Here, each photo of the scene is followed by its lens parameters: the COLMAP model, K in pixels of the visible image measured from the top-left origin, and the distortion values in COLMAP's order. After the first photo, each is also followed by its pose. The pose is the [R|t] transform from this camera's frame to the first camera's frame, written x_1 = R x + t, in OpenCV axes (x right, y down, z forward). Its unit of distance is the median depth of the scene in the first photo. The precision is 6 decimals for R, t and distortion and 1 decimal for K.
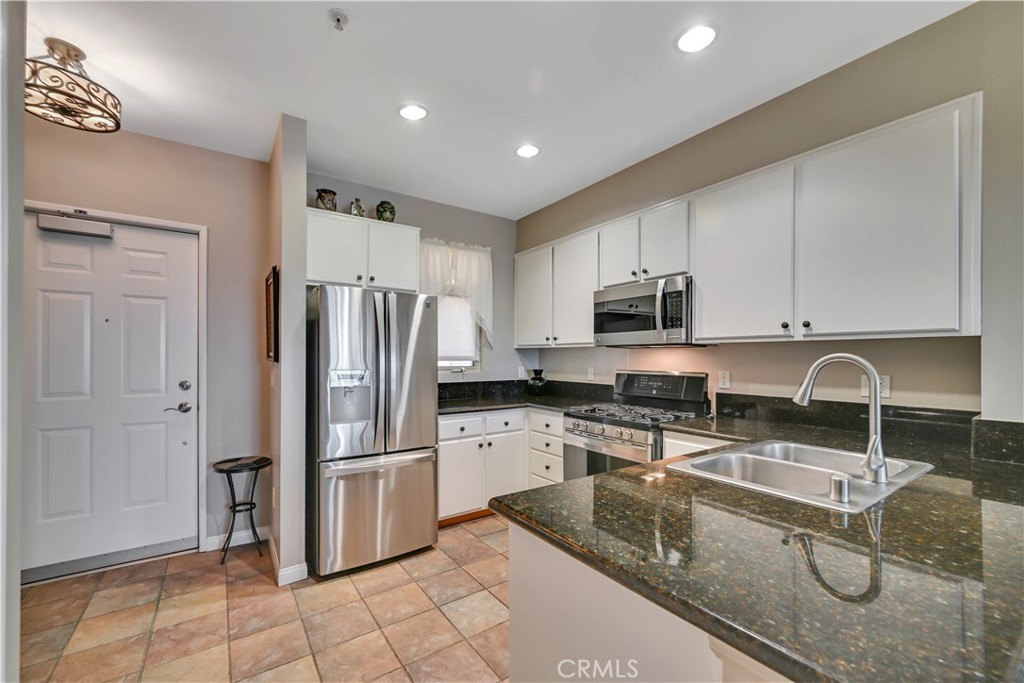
lens RADIAL K [[408.5, 0, 513.5], [0, 408.5, 349.5], [0, 0, 1]] dist [-0.001455, -0.000186]
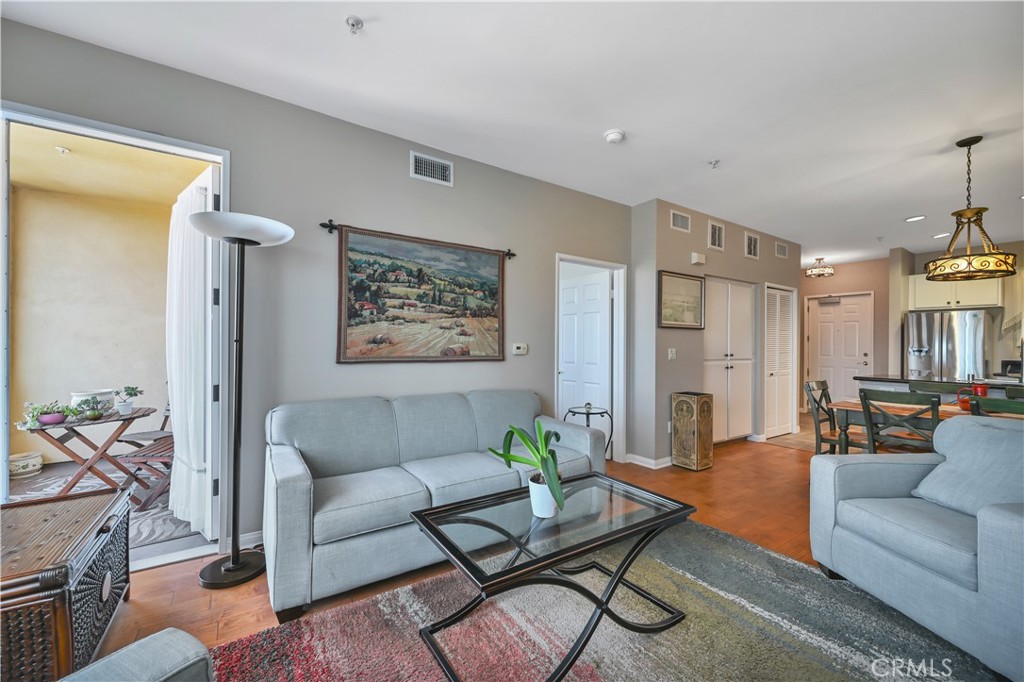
lens RADIAL K [[408.5, 0, 513.5], [0, 408.5, 349.0], [0, 0, 1]] dist [-0.001455, -0.000186]
pose [[-0.025668, 0.007297, -0.999644, 1.987243], [0.002782, 0.999970, 0.007228, 0.032130], [0.999667, -0.002595, -0.025687, -1.249598]]
